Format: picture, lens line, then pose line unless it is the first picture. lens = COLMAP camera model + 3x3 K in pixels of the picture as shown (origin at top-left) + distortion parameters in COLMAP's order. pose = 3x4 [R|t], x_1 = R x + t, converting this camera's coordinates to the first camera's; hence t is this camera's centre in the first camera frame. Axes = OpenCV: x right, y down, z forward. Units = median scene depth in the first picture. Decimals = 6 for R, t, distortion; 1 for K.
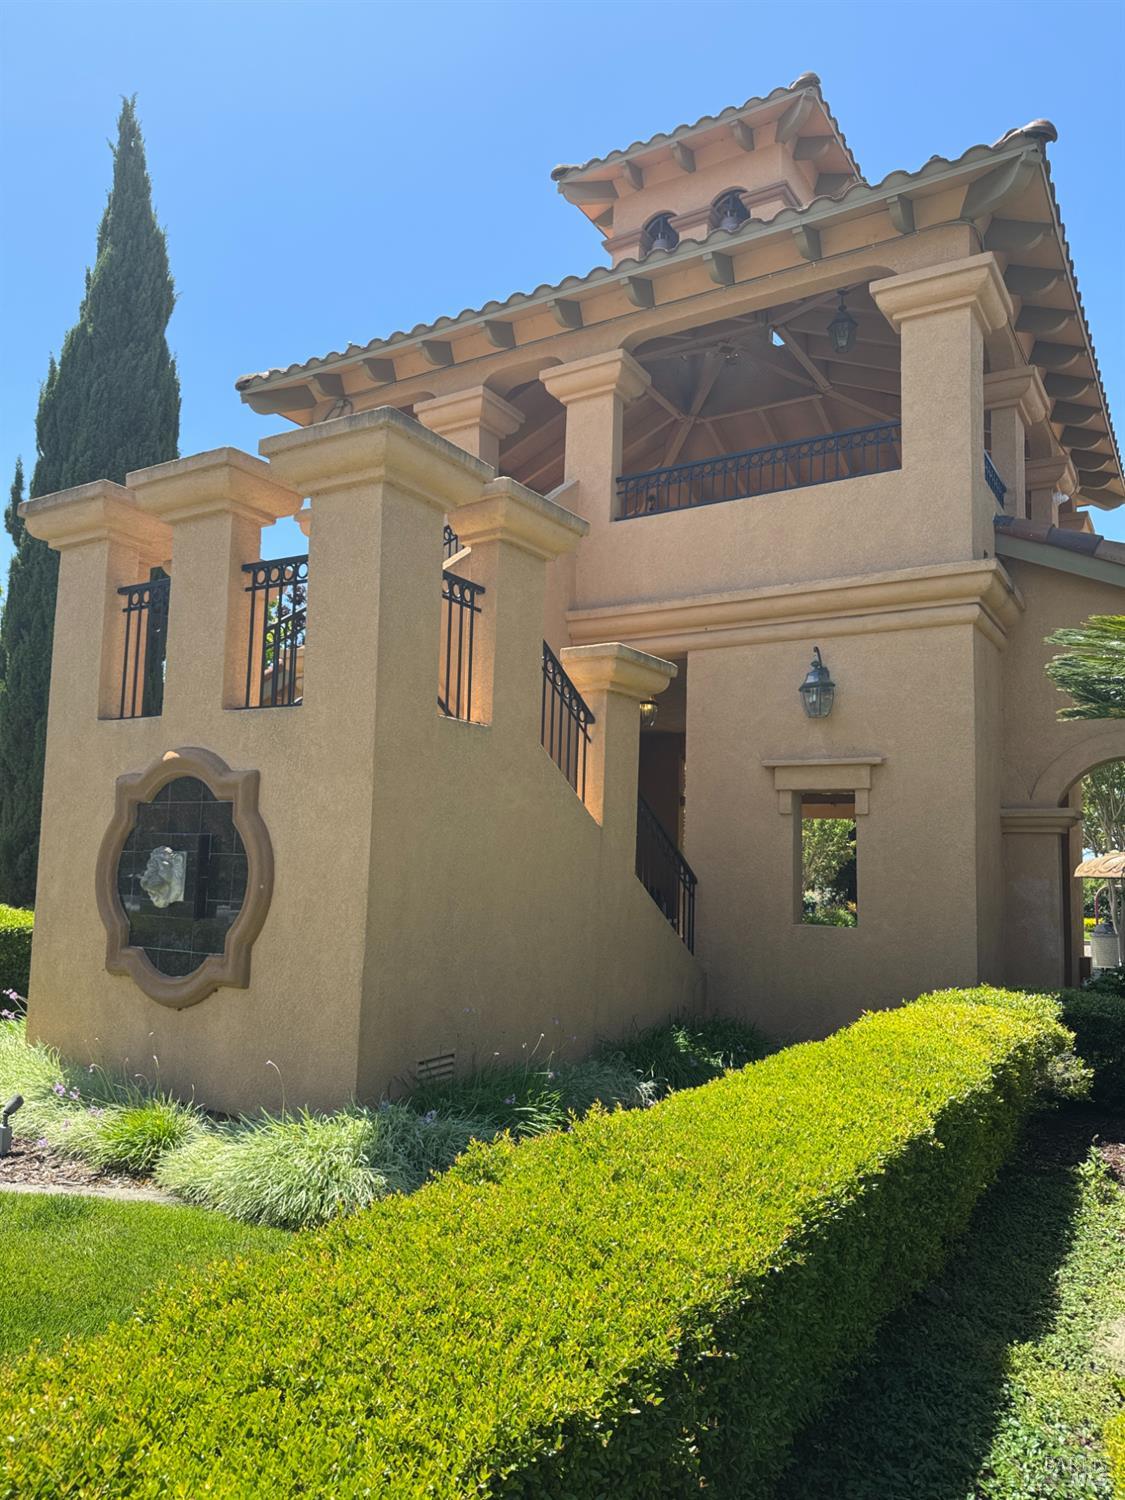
lens RADIAL K [[1078.8, 0, 562.5], [0, 1078.8, 750.0], [0, 0, 1]] dist [0.006350, -0.008206]
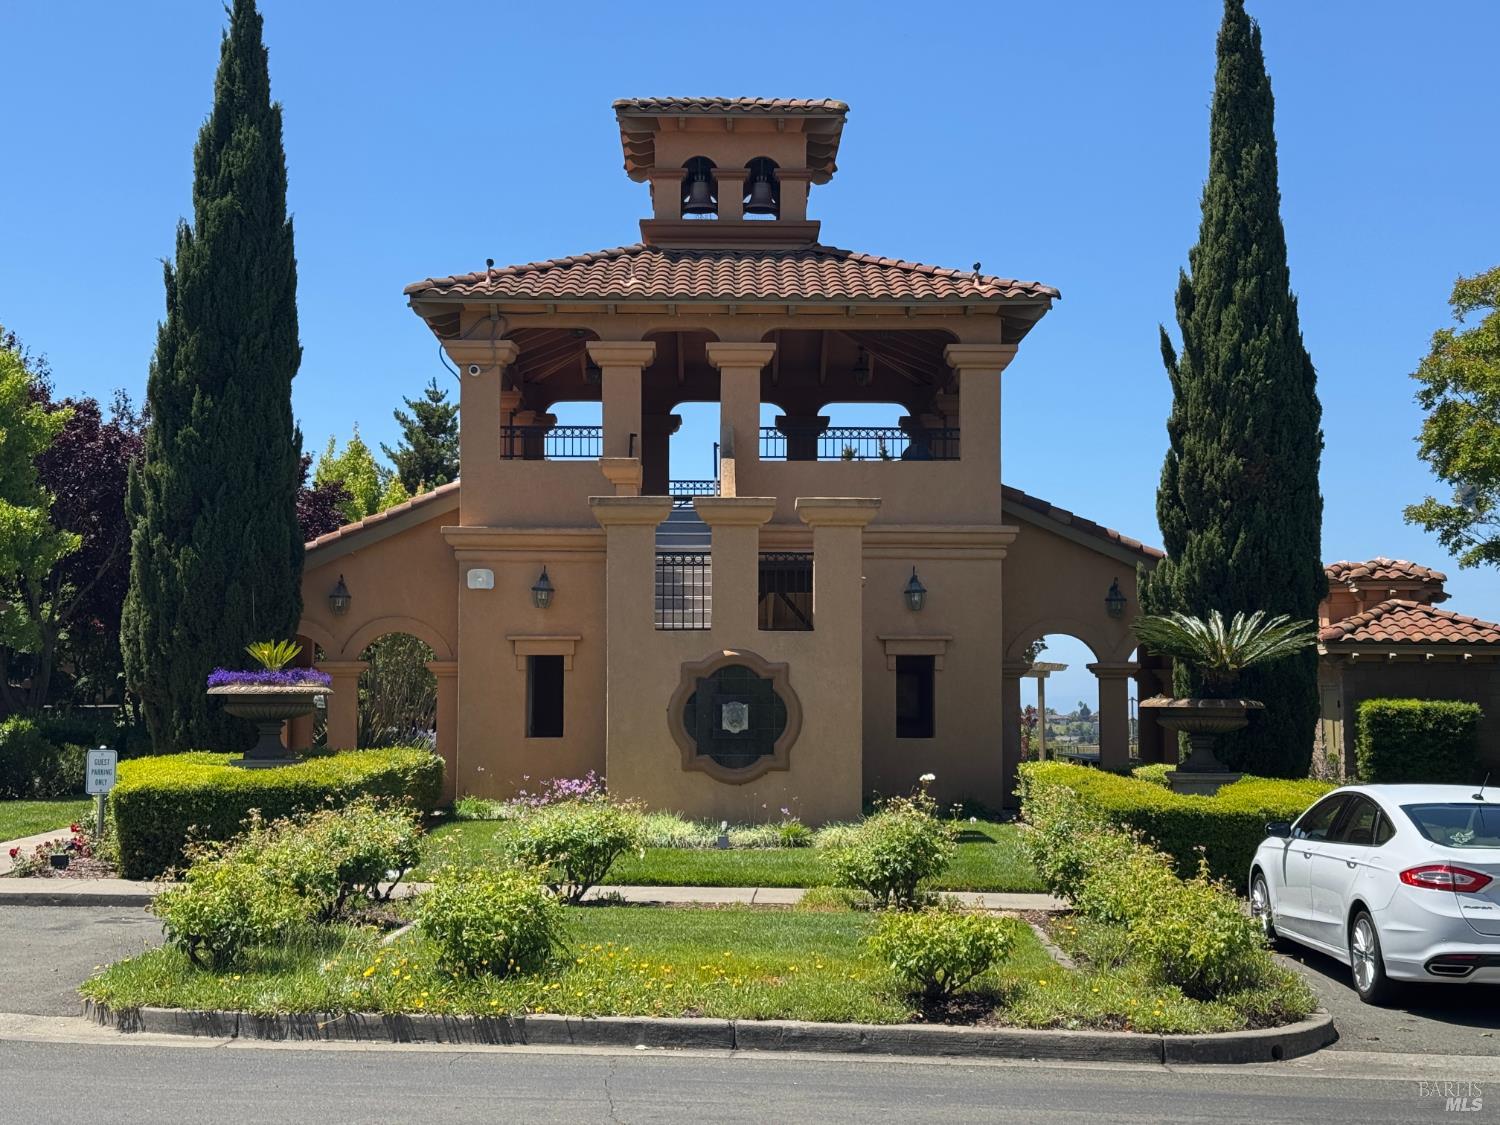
lens RADIAL K [[2151.2, 0, 750.0], [0, 2151.2, 562.5], [0, 0, 1]] dist [0.015237, 0.014541]
pose [[0.839420, 0.010538, 0.543381, -2.359920], [-0.039775, 0.998322, 0.042083, -0.311549], [-0.542025, -0.056938, 0.838431, -2.154978]]
